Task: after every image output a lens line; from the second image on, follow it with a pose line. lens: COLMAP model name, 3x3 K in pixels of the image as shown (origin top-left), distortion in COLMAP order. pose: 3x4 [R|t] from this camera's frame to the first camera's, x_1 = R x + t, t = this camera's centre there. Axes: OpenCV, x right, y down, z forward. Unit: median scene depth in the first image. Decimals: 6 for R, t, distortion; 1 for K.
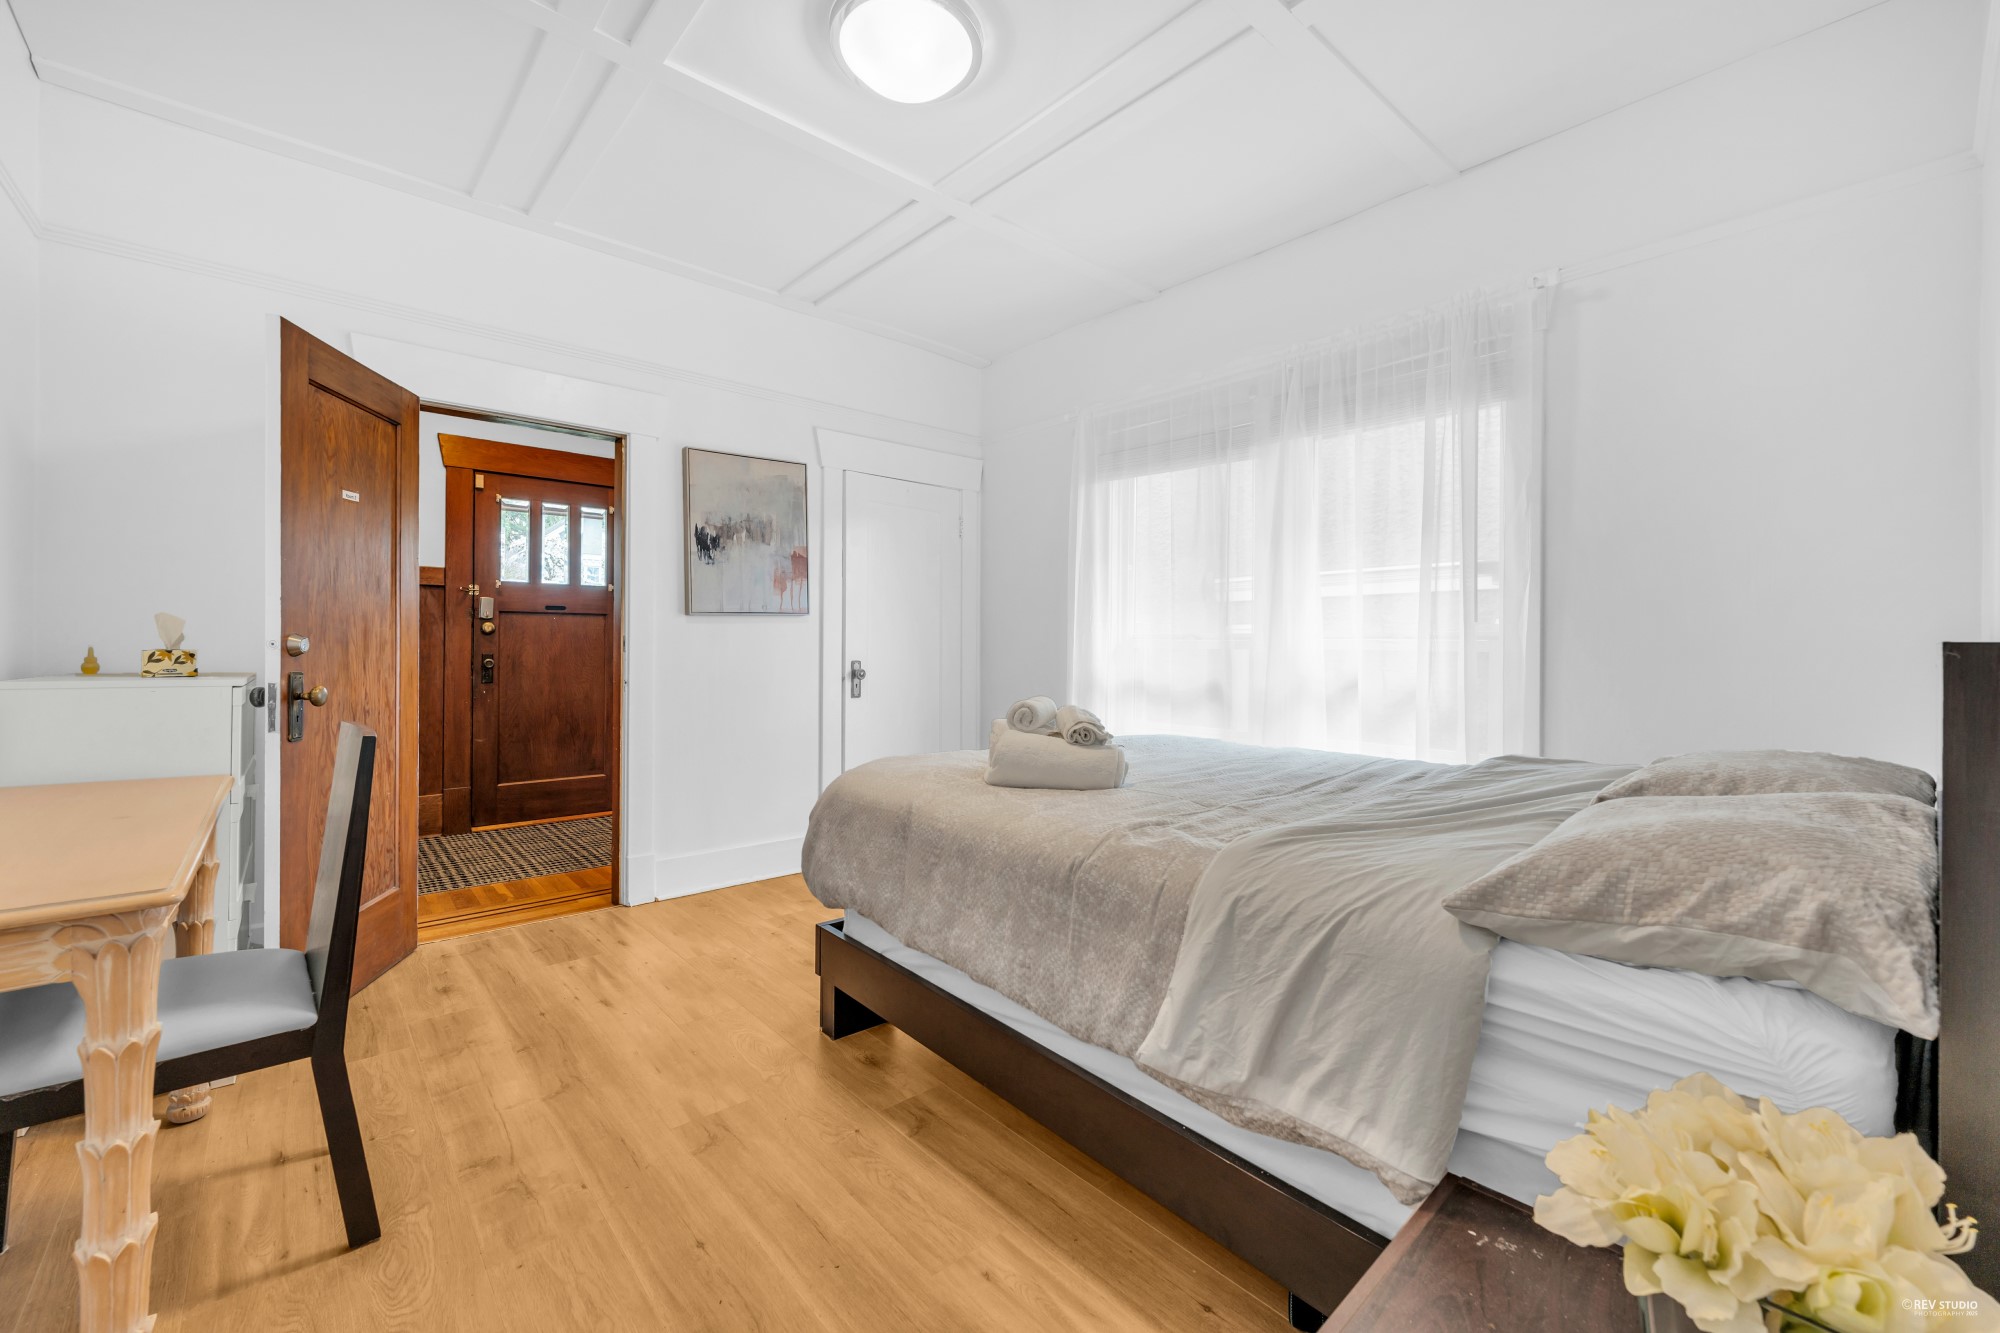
lens RADIAL K [[805.3, 0, 994.8], [0, 805.3, 668.3], [0, 0, 1]] dist [0.000444, -0.000890]
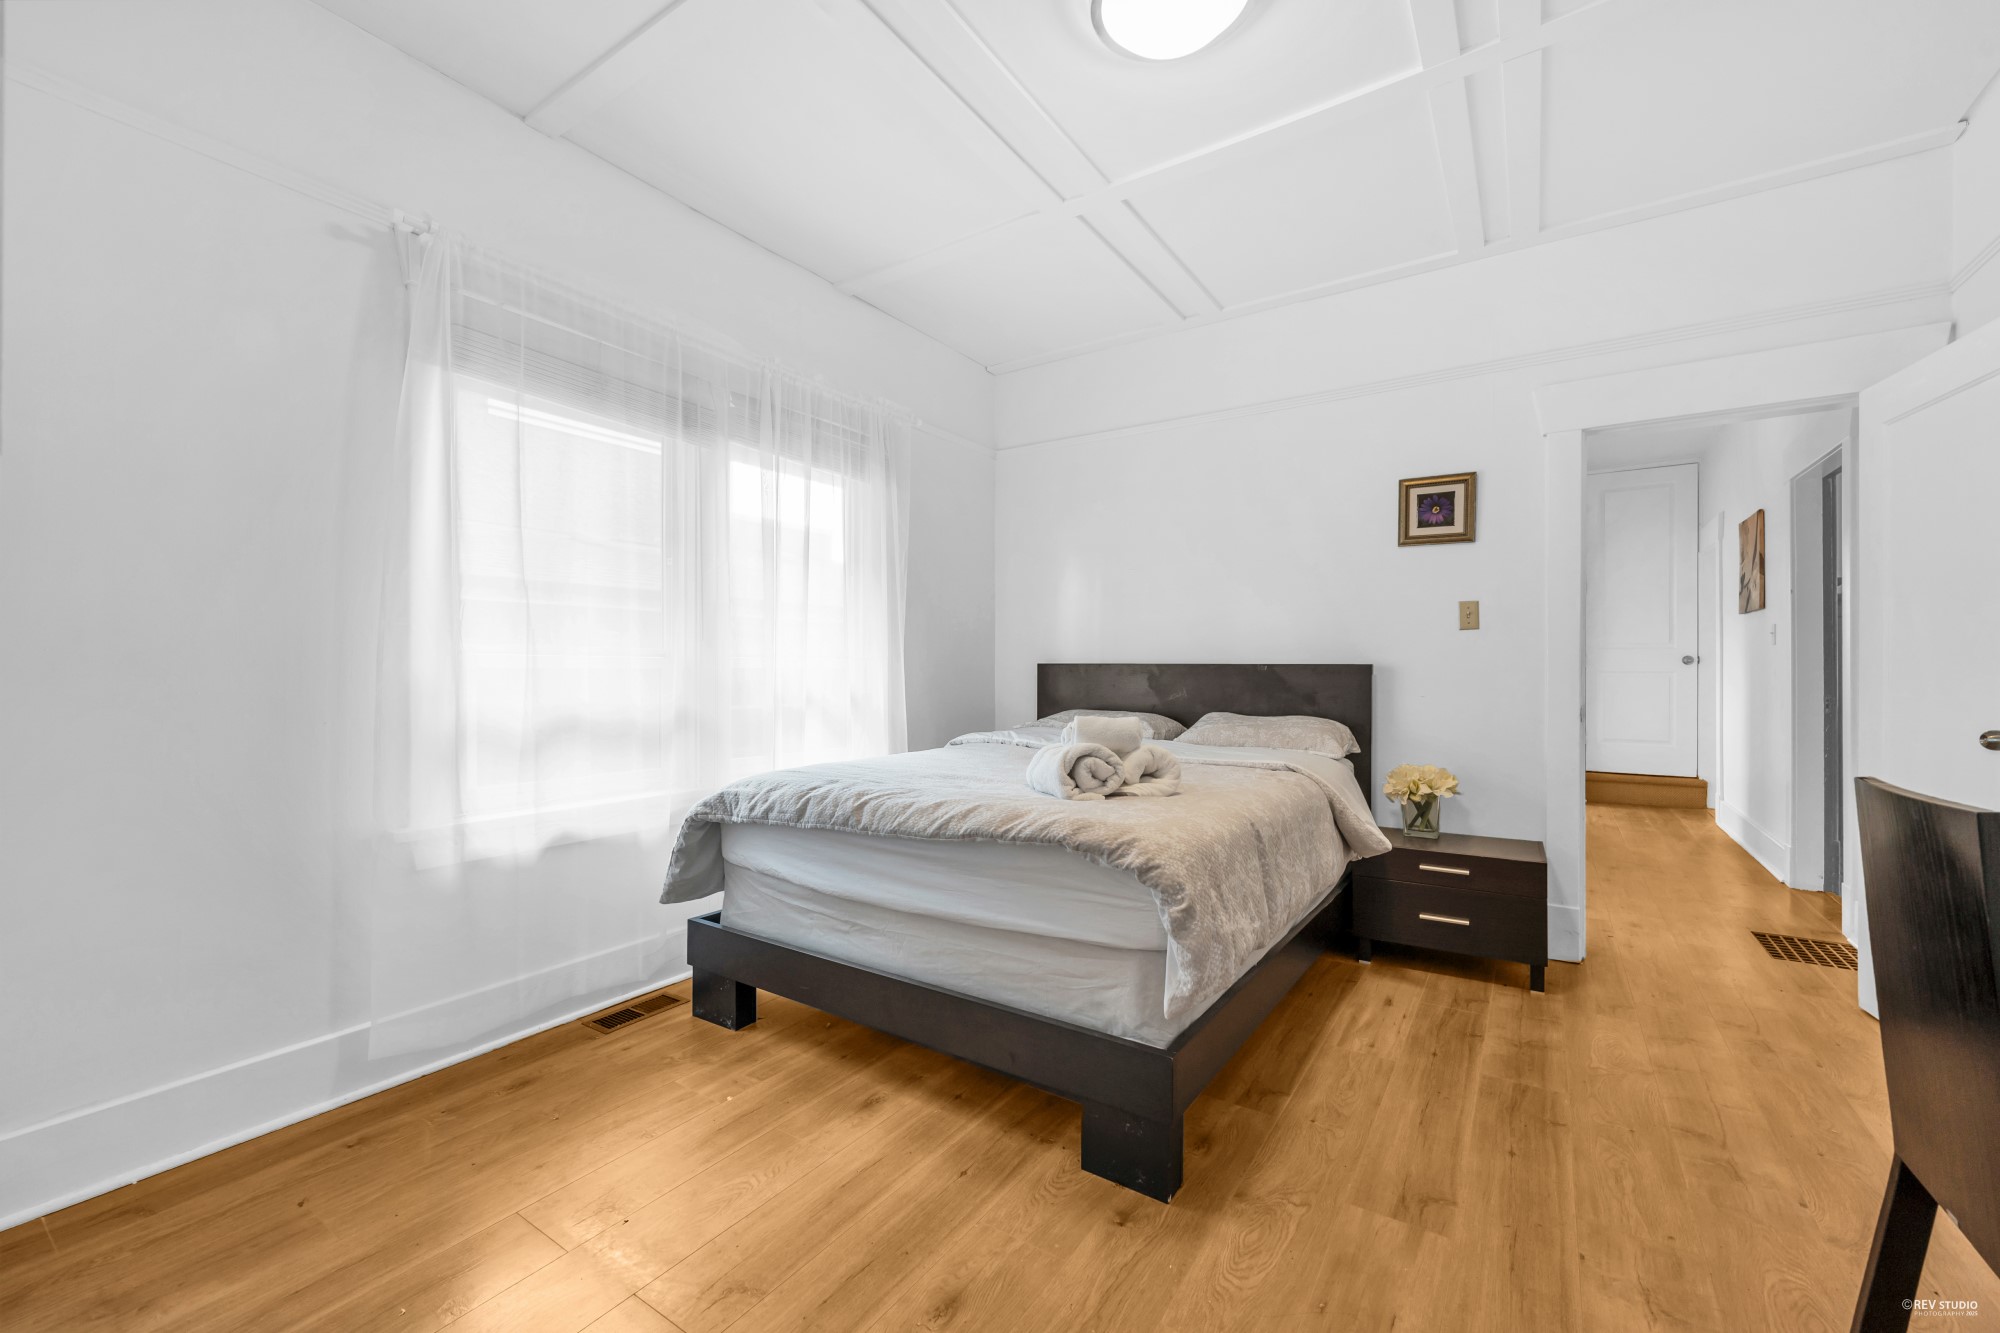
lens RADIAL K [[805.3, 0, 994.8], [0, 805.3, 668.3], [0, 0, 1]] dist [0.000444, -0.000890]
pose [[-0.250991, -0.010228, 0.967935, -1.227587], [0.018436, 0.999712, 0.015345, -0.054319], [-0.967814, 0.021696, -0.250730, 1.869476]]
